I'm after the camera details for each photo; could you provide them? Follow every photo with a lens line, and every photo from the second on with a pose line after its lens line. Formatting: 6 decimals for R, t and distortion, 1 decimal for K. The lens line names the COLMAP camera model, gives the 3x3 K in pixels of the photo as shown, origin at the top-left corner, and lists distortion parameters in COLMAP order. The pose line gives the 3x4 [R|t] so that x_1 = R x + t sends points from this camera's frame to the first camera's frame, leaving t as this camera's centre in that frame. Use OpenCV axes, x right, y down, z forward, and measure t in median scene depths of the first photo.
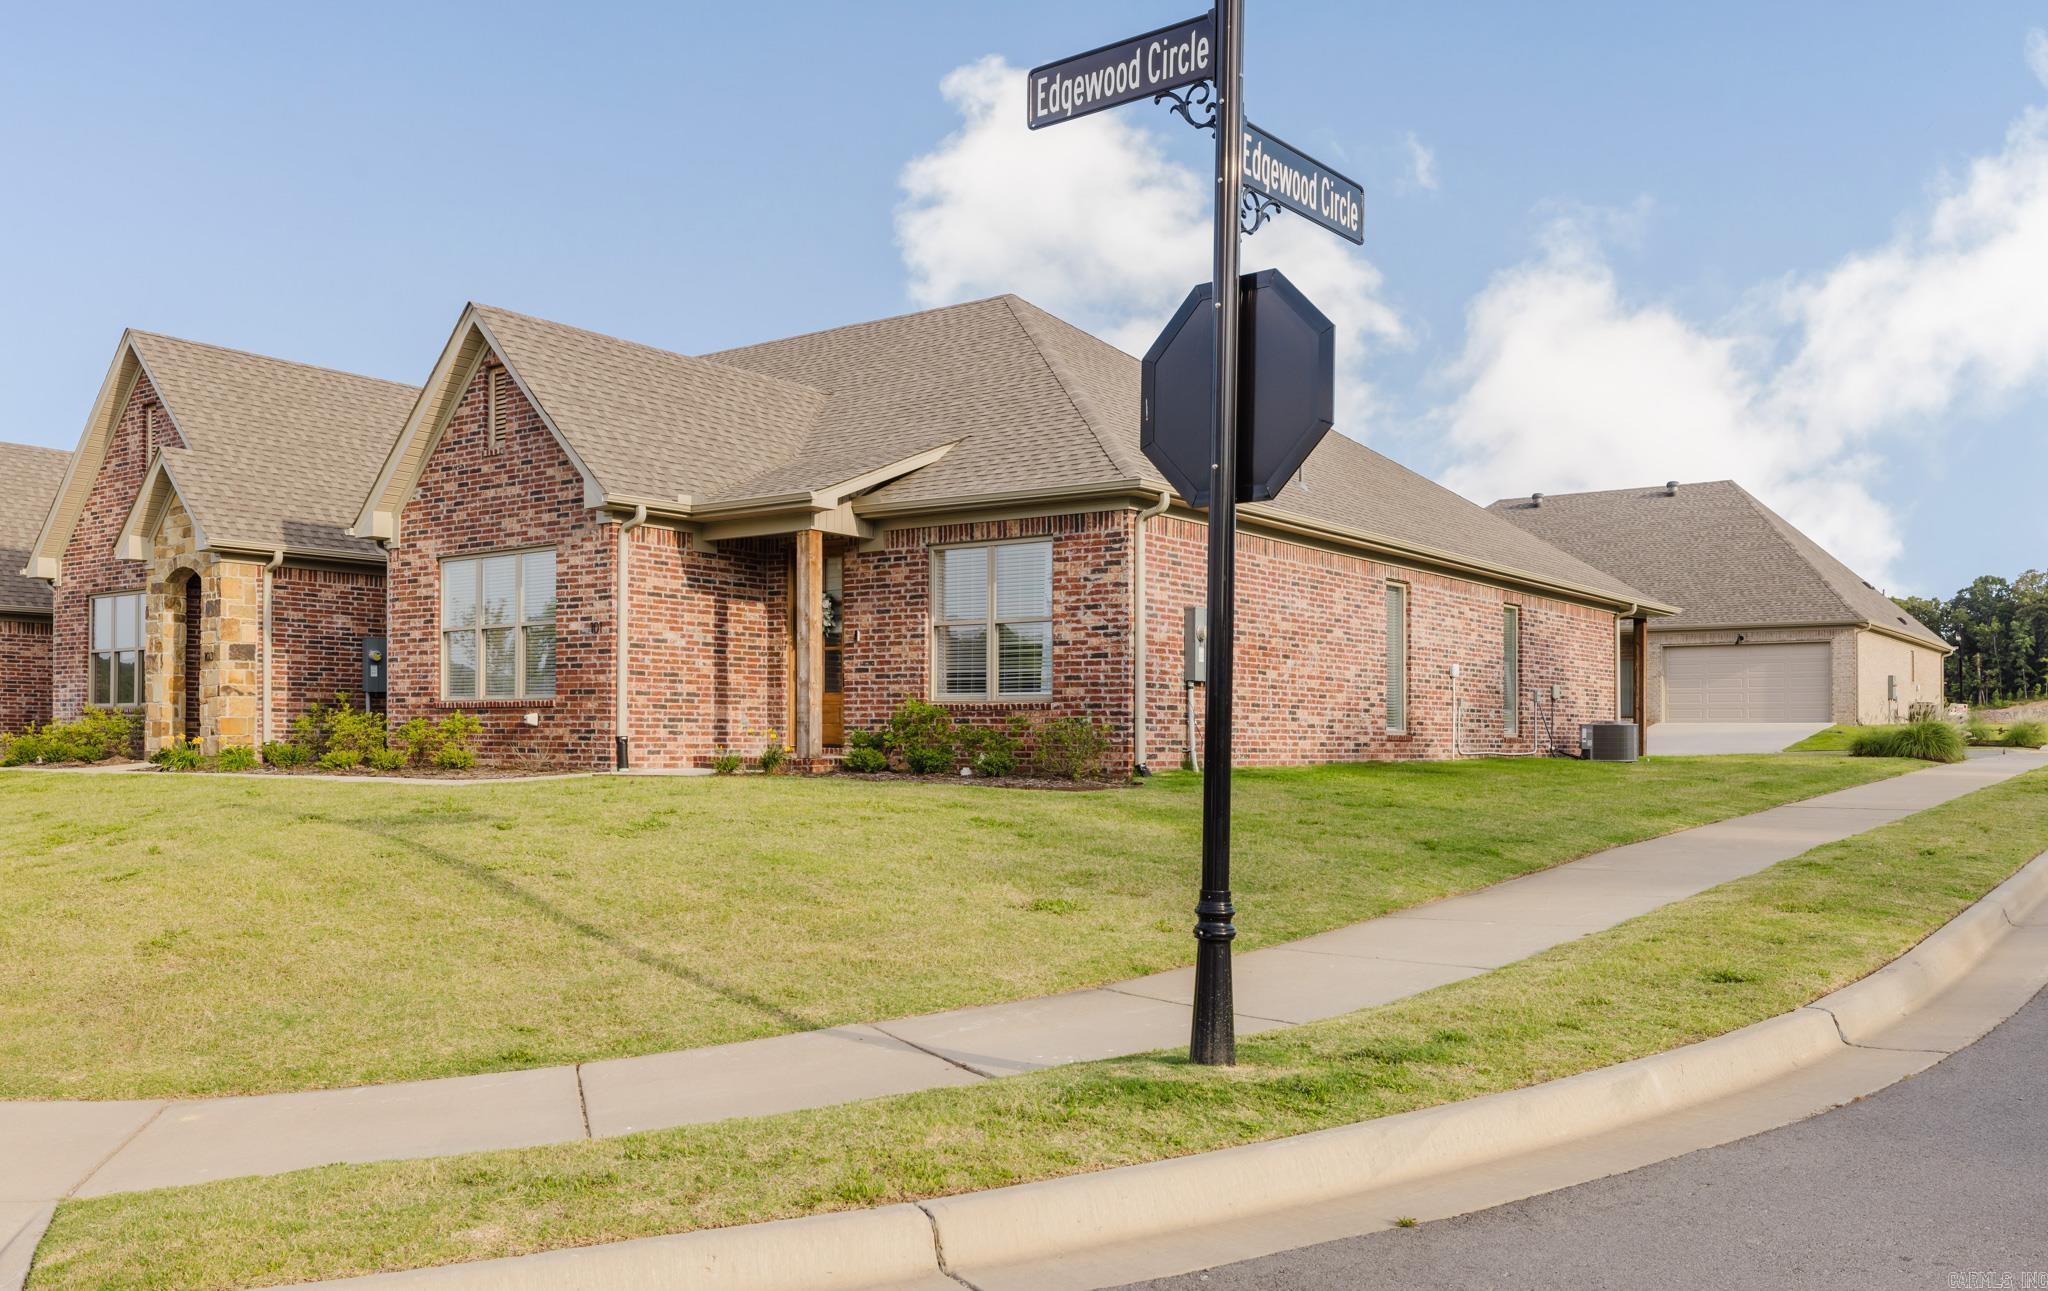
lens RADIAL K [[1651.3, 0, 1023.3], [0, 1651.3, 650.1], [0, 0, 1]] dist [0.010314, 0.000401]
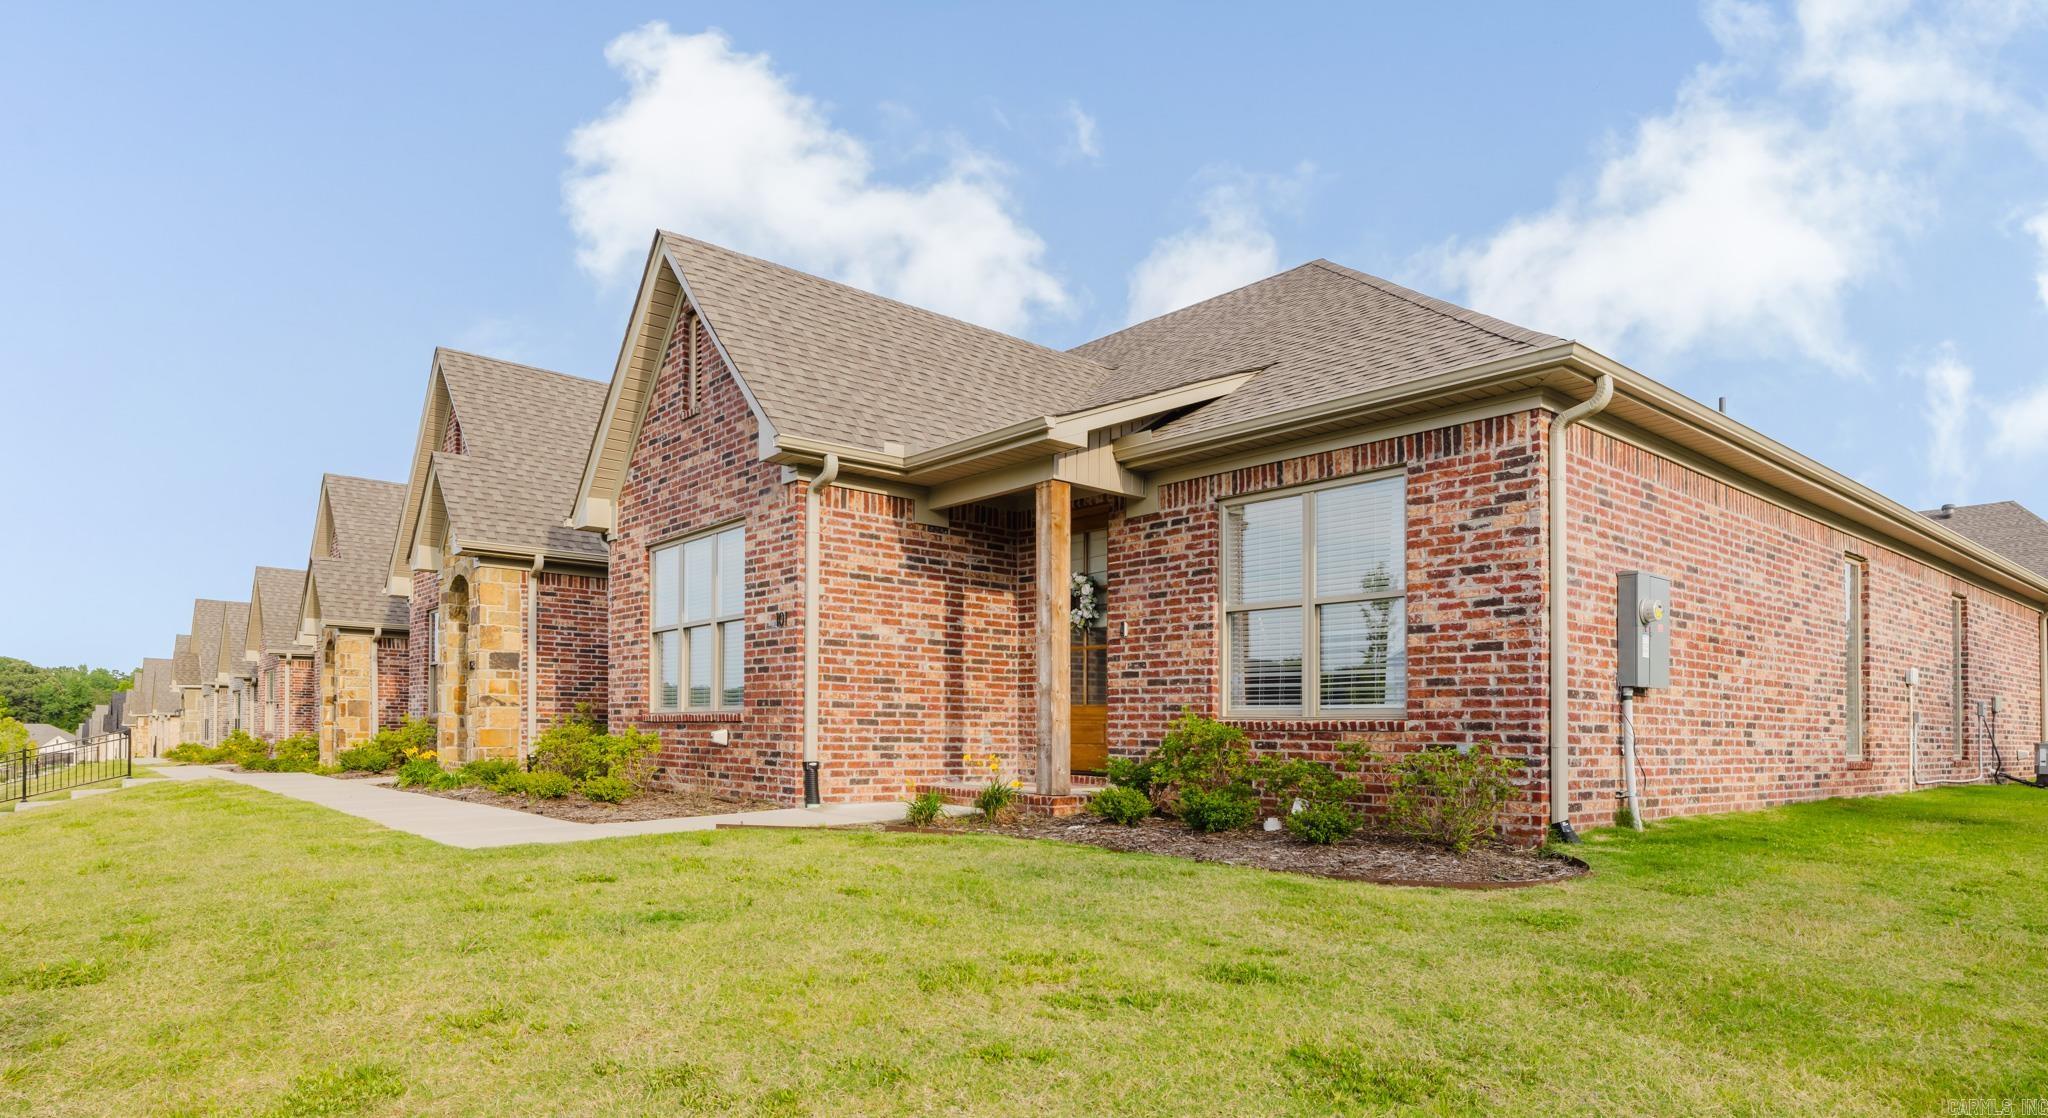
lens RADIAL K [[1161.0, 0, 1048.7], [0, 1161.0, 683.8], [0, 0, 1]] dist [0.001386, -0.000043]
pose [[0.975499, -0.002323, -0.219992, -0.018065], [0.004441, 0.999948, 0.009134, 0.011495], [0.219960, -0.009887, 0.975459, 0.481251]]
